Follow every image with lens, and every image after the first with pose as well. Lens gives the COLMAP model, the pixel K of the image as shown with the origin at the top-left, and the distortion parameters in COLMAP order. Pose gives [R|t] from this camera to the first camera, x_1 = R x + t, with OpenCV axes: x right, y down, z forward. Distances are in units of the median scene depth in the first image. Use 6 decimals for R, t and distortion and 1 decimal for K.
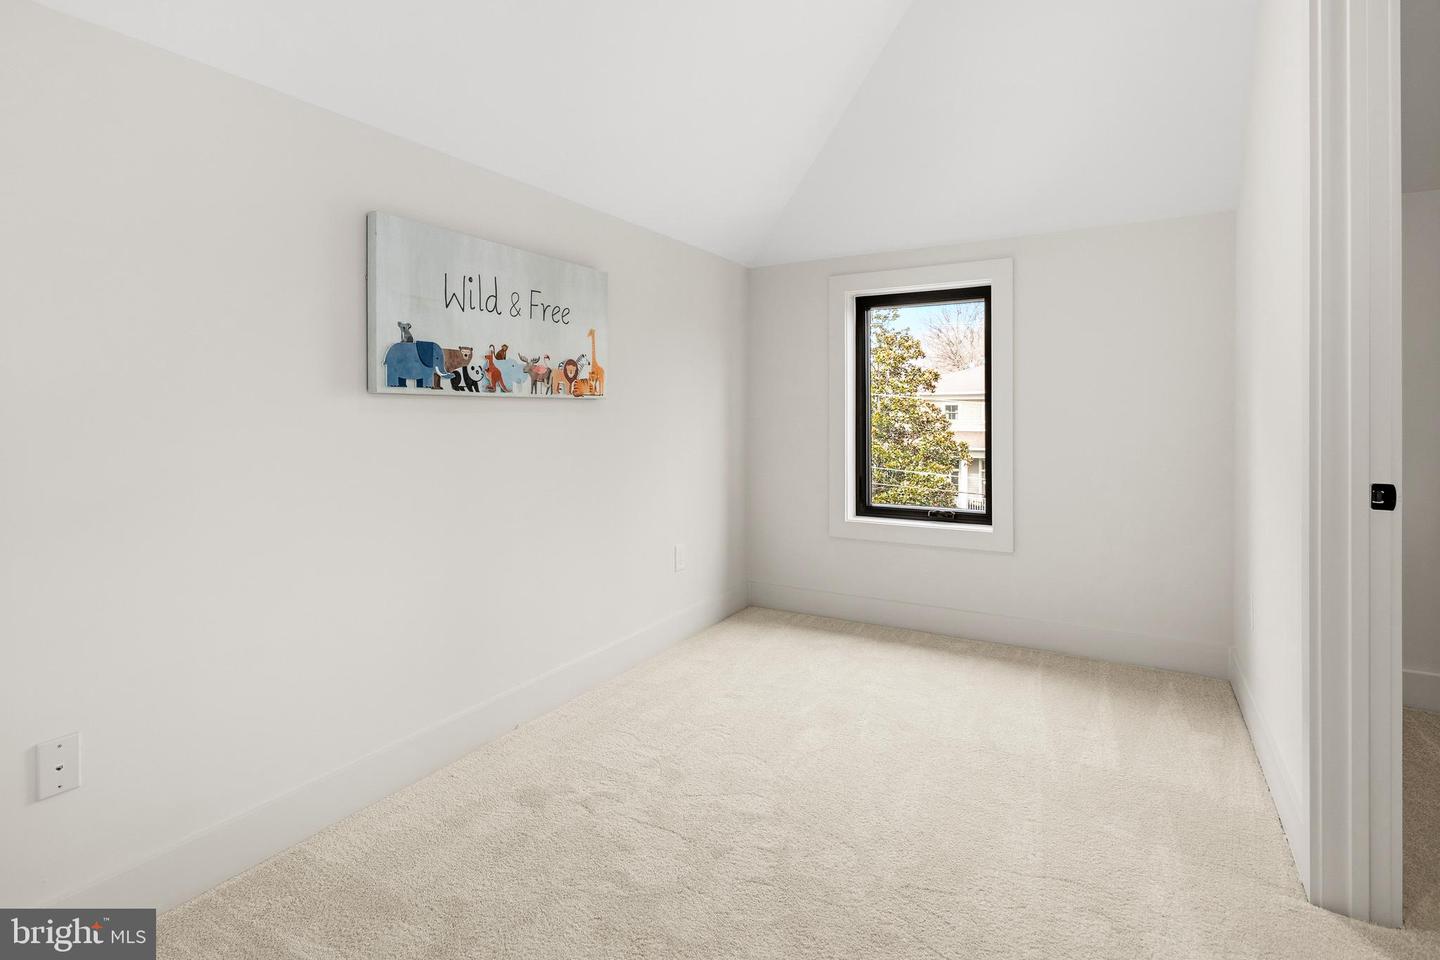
lens RADIAL K [[705.0, 0, 720.7], [0, 705.0, 480.3], [0, 0, 1]] dist [-0.000284, -0.002094]
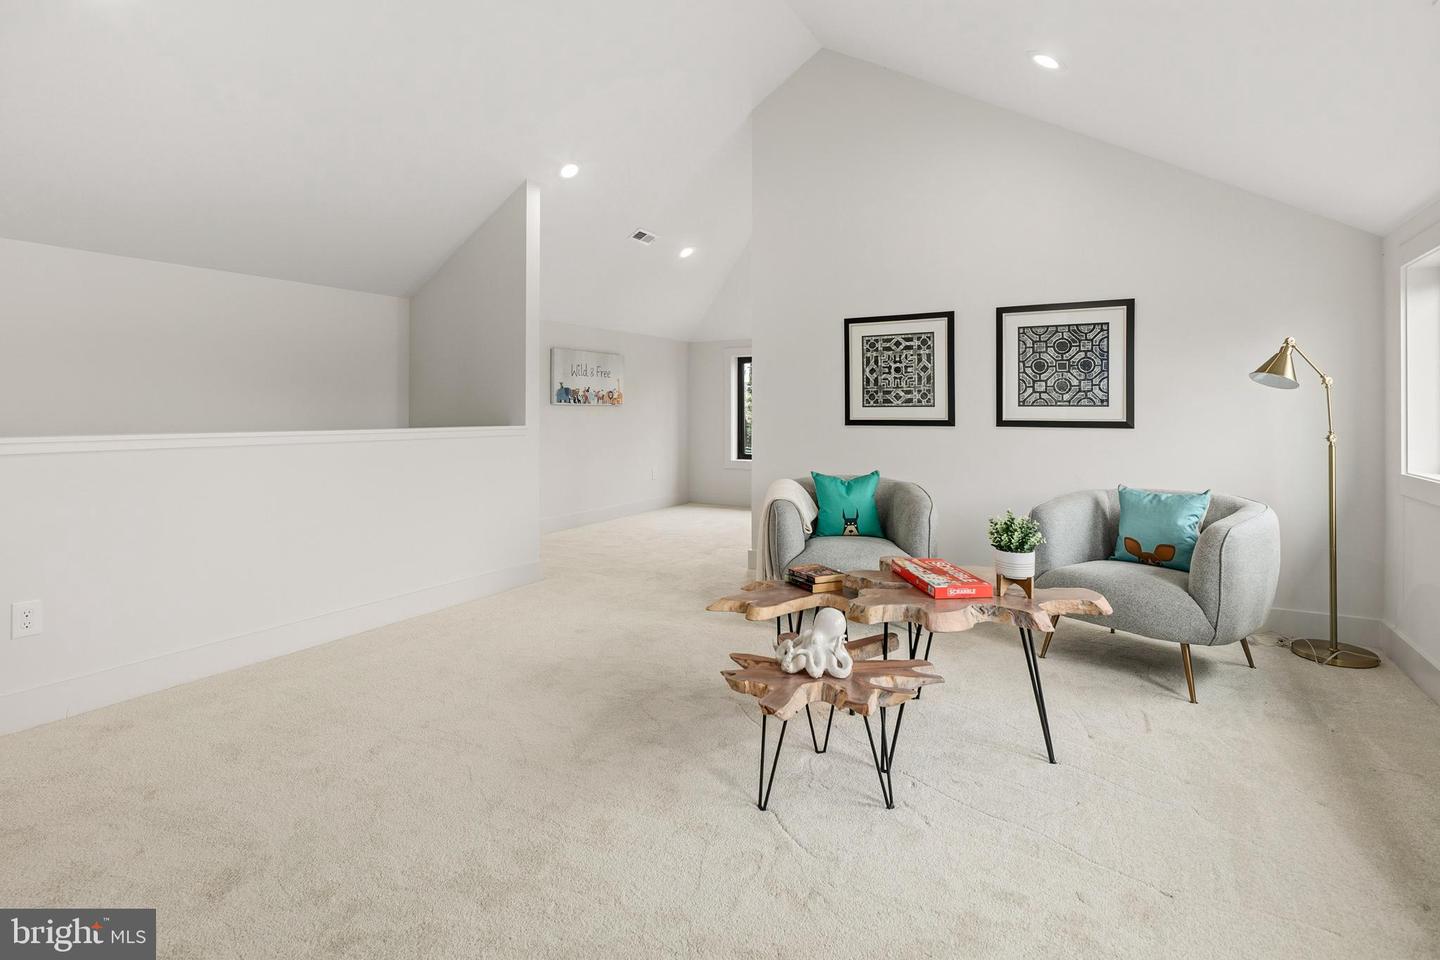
lens RADIAL K [[705.0, 0, 719.4], [0, 705.0, 477.8], [0, 0, 1]] dist [-0.000284, -0.002094]
pose [[0.999986, 0.001245, -0.005173, 0.228518], [-0.001256, 0.999997, -0.002116, 0.174565], [0.005170, 0.002122, 0.999984, -1.789515]]
